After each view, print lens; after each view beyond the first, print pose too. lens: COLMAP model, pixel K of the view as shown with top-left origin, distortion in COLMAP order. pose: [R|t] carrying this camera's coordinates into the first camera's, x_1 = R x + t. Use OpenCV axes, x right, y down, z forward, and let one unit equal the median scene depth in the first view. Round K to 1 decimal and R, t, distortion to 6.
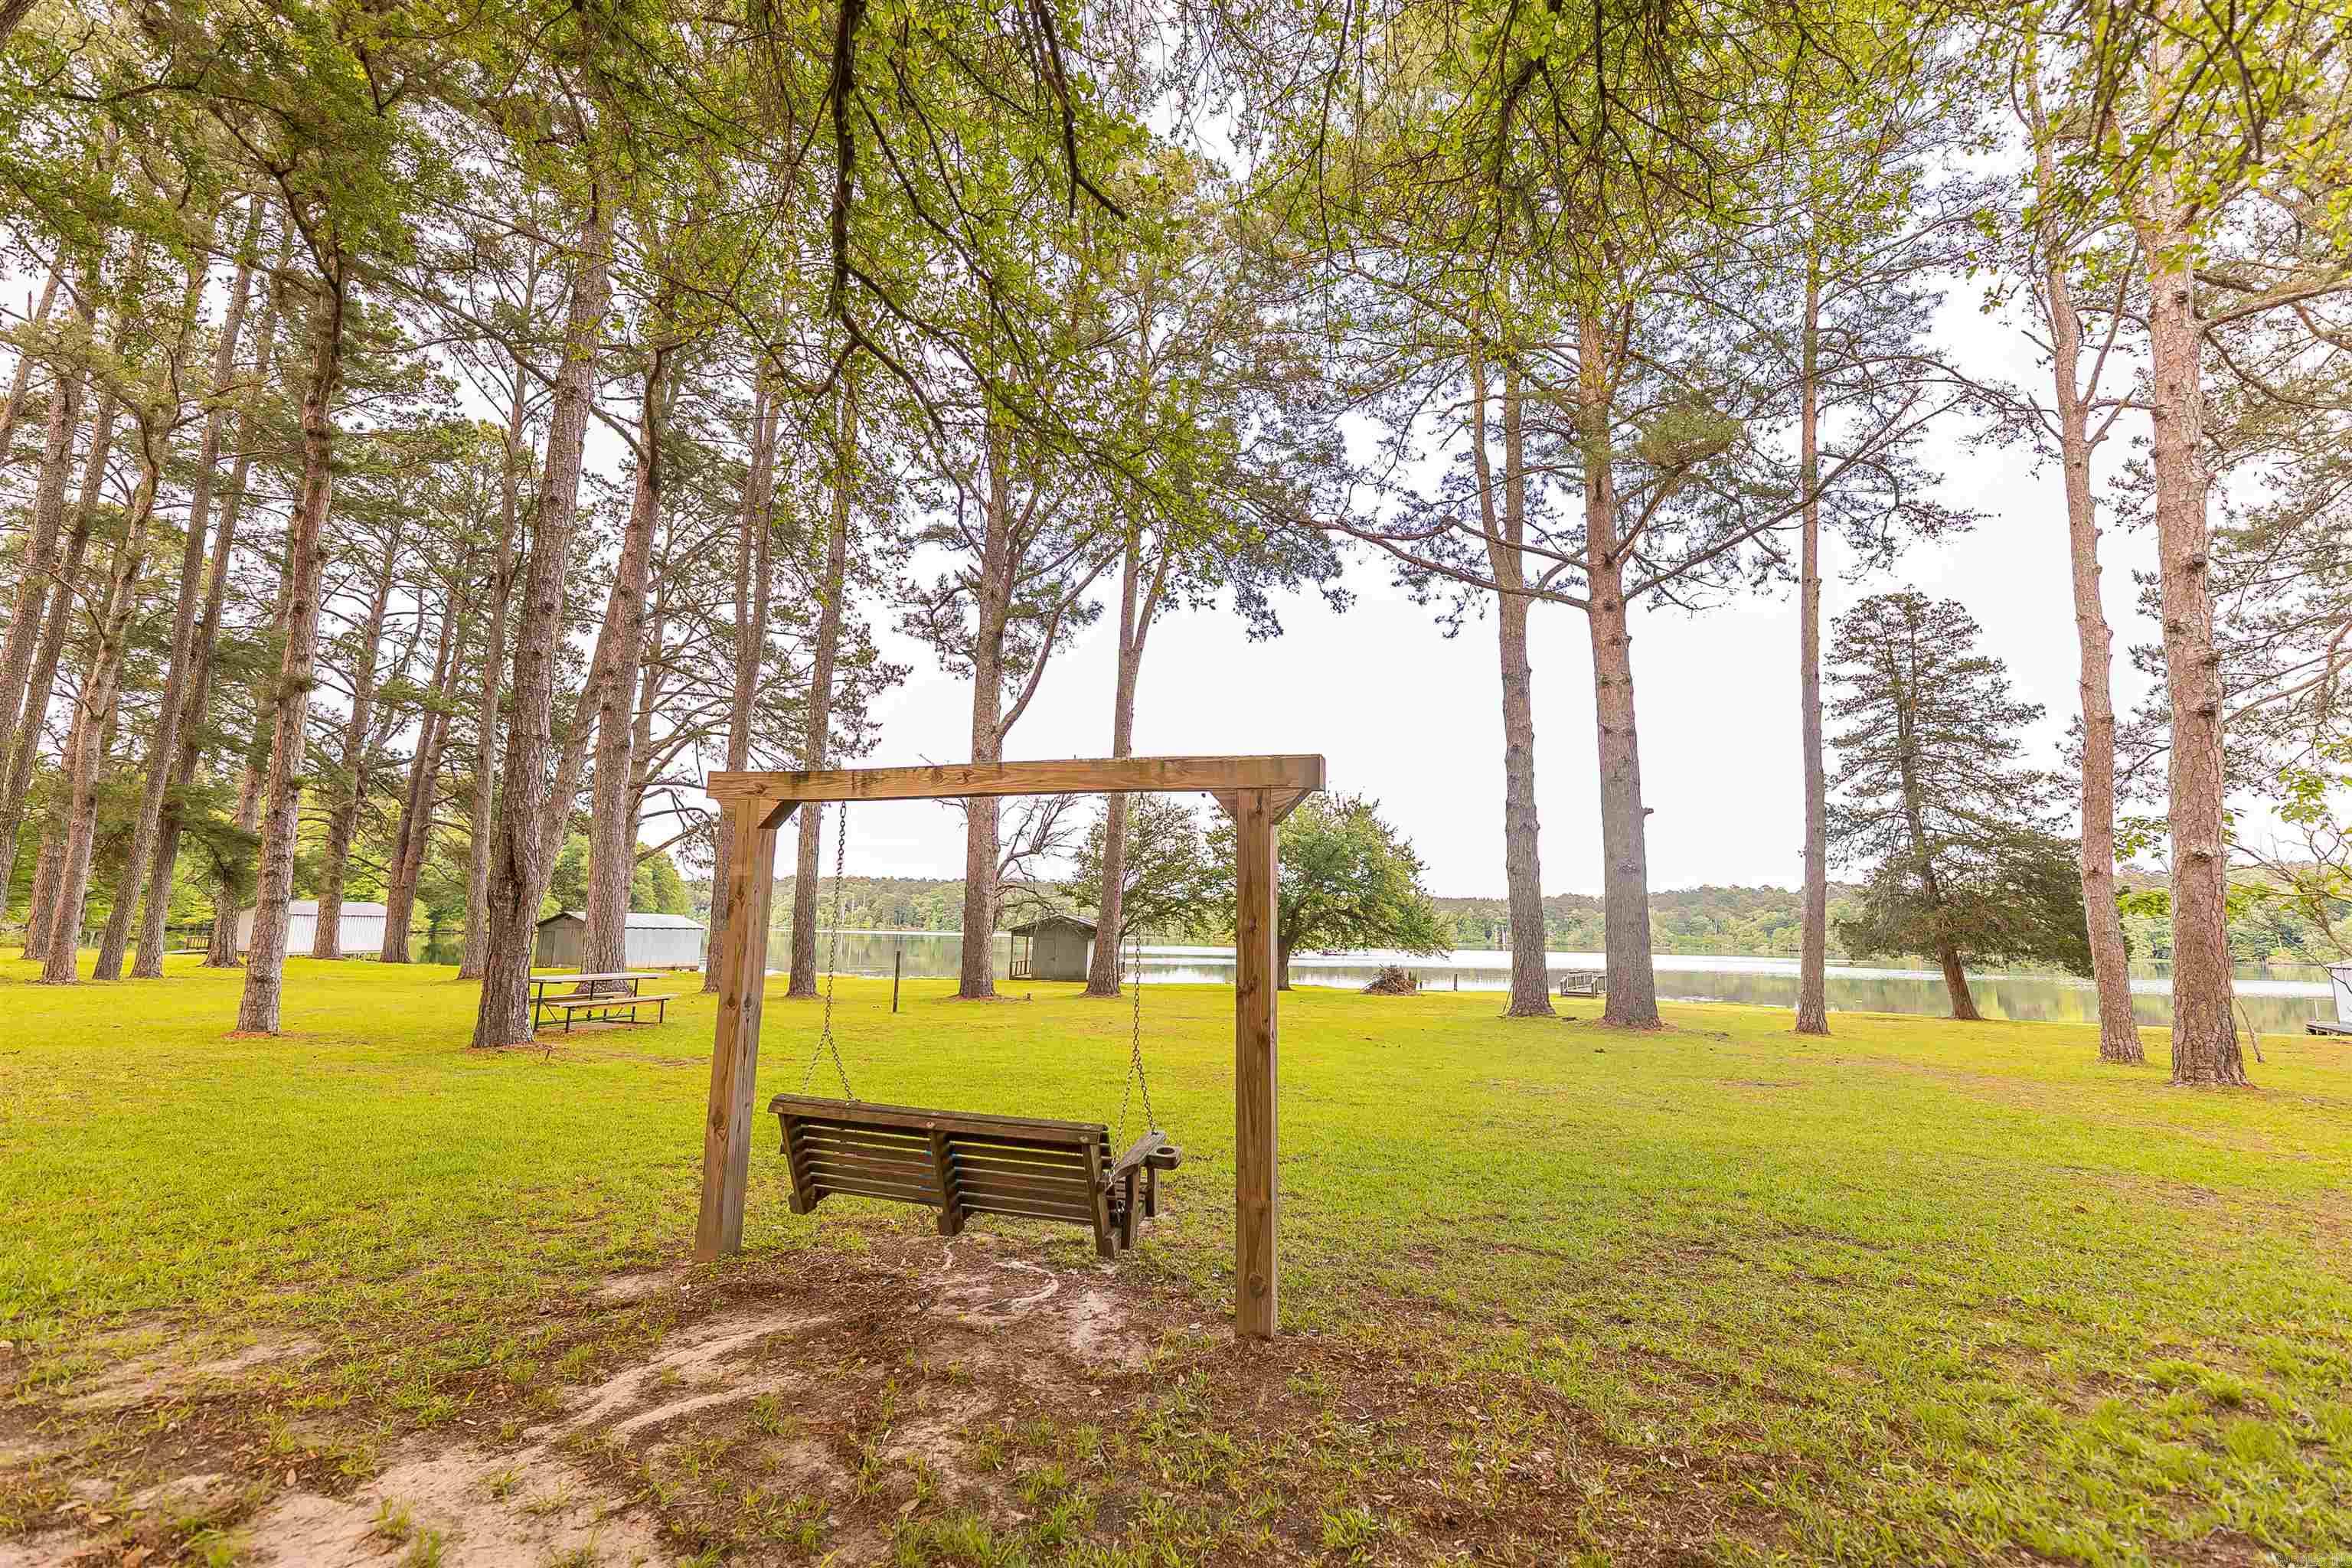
lens RADIAL K [[967.2, 0, 1168.5], [0, 967.2, 799.7], [0, 0, 1]] dist [-0.003274, -0.000535]
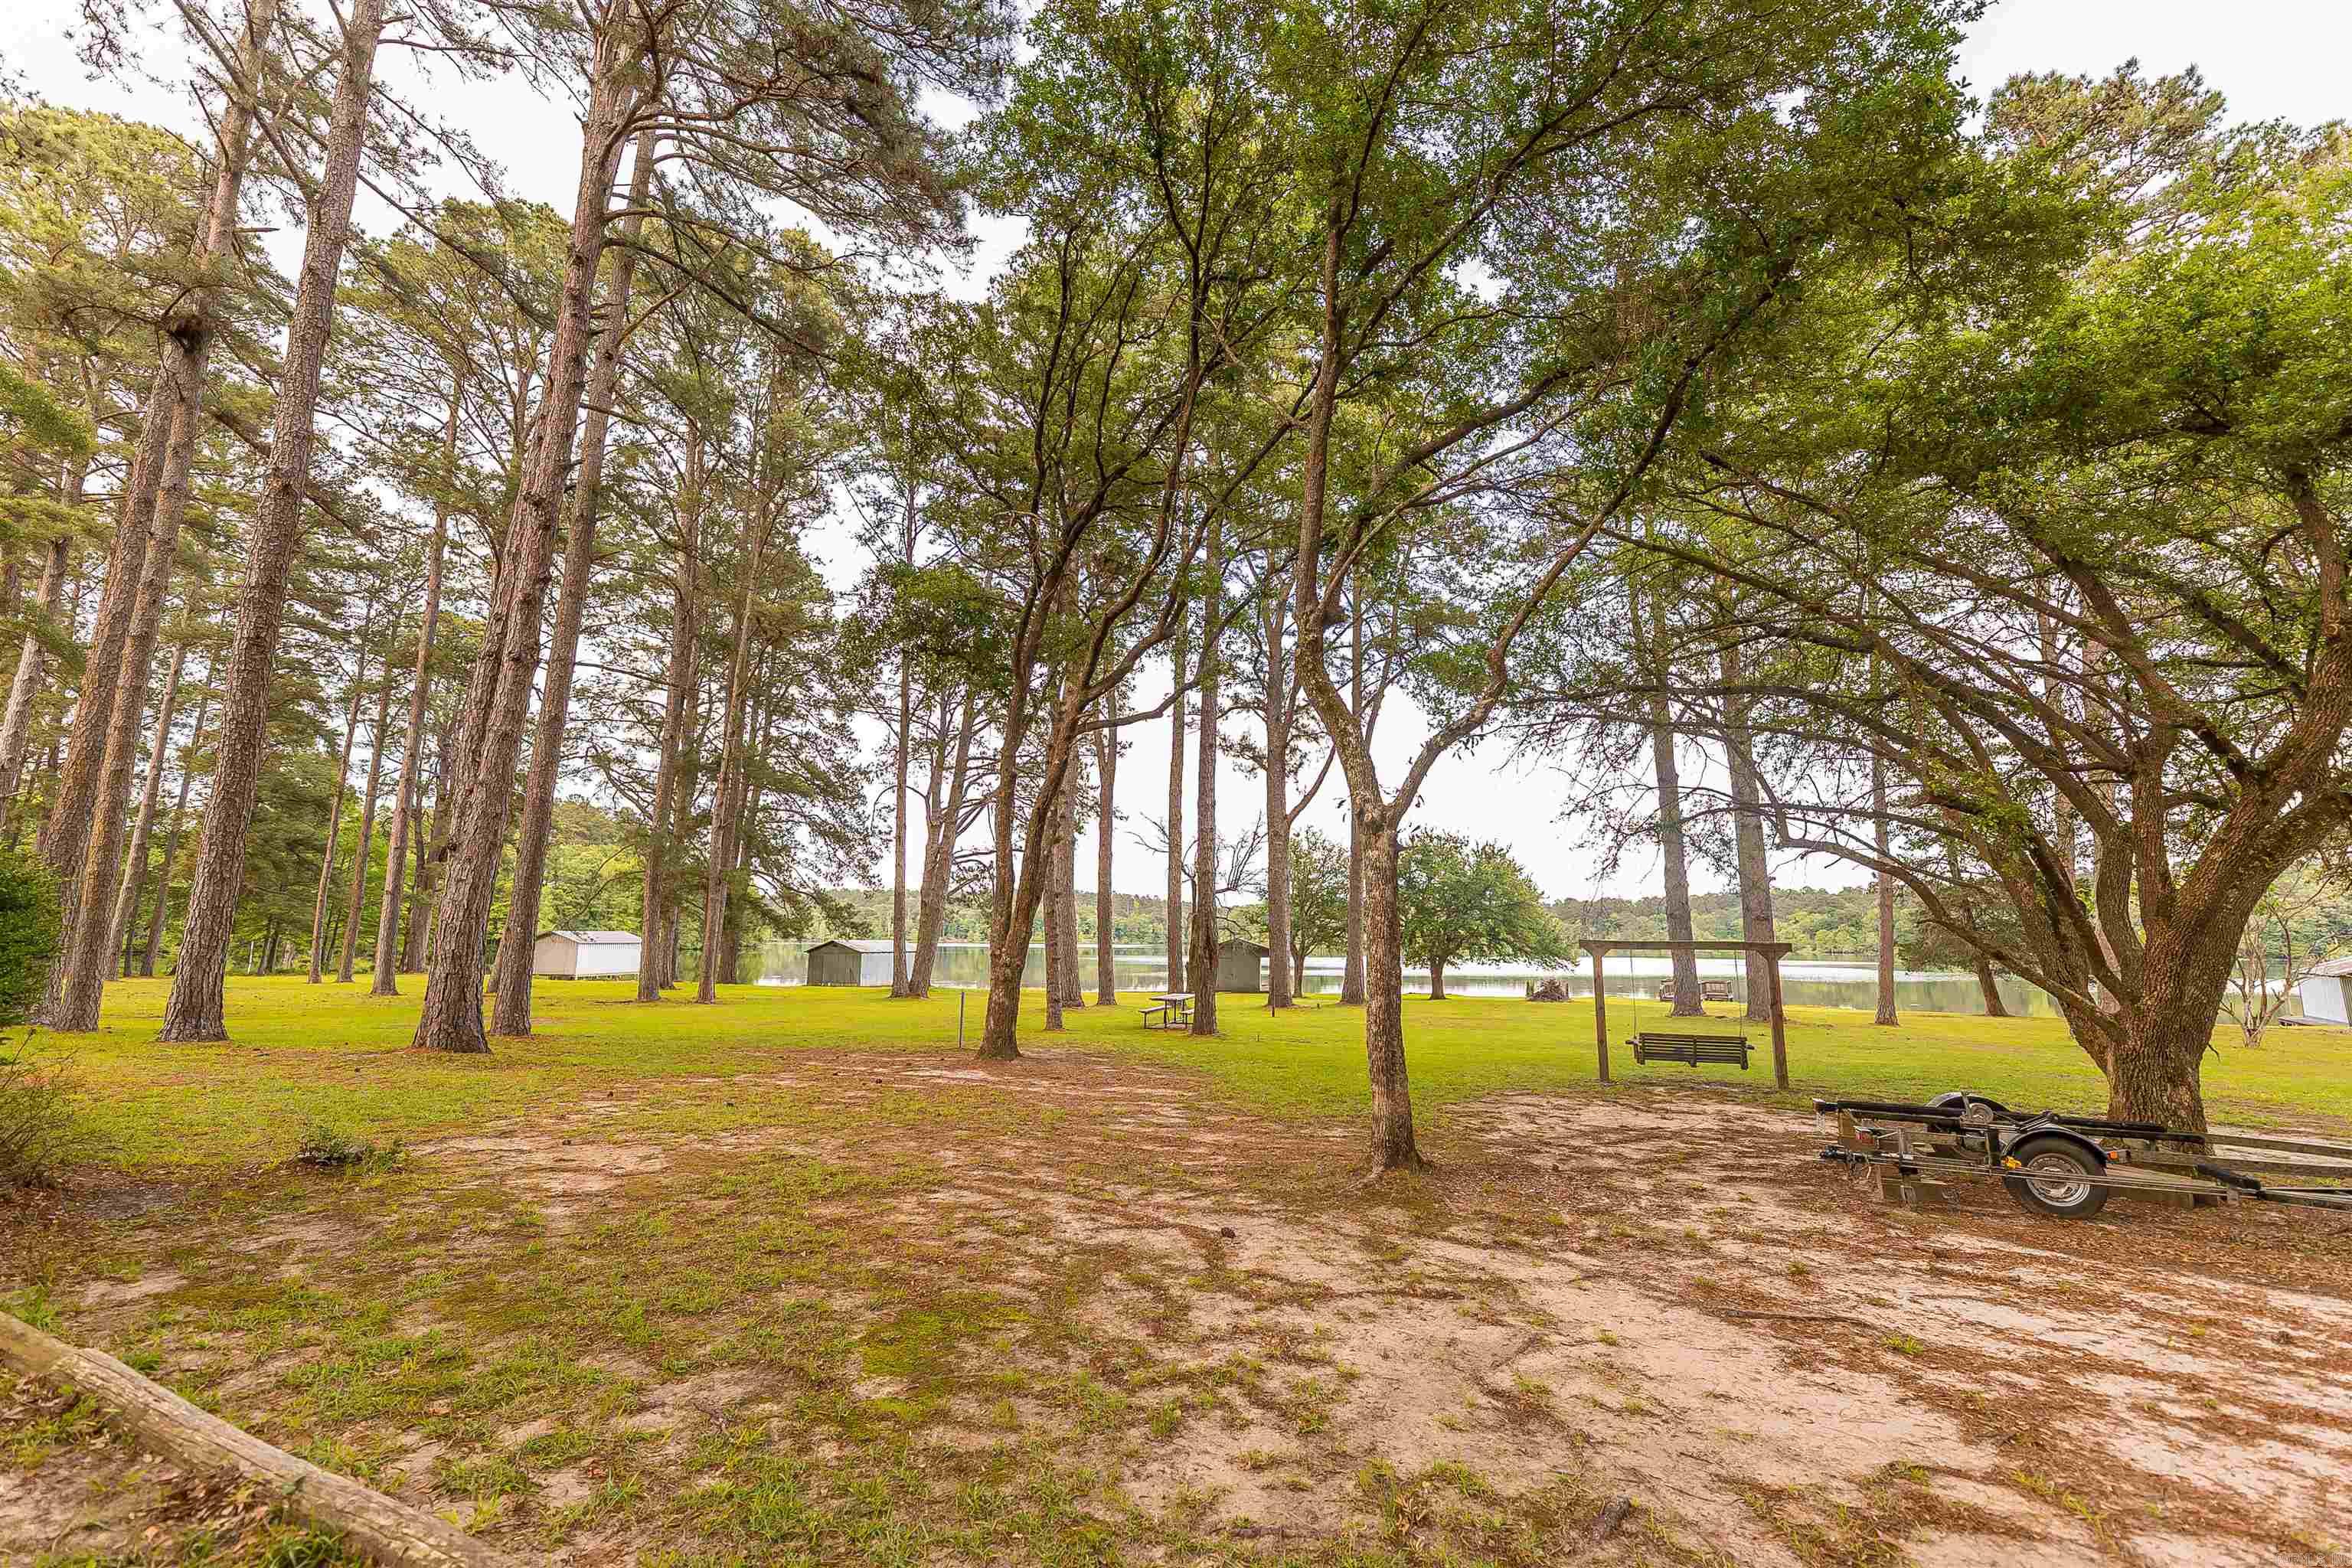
lens RADIAL K [[932.1, 0, 1176.0], [0, 932.1, 784.0], [0, 0, 1]] dist [-0.000203, -0.000041]
pose [[0.999112, -0.018019, -0.038091, -0.224605], [0.016849, 0.999383, -0.030822, -0.063460], [0.038623, 0.030153, 0.998799, -0.298342]]
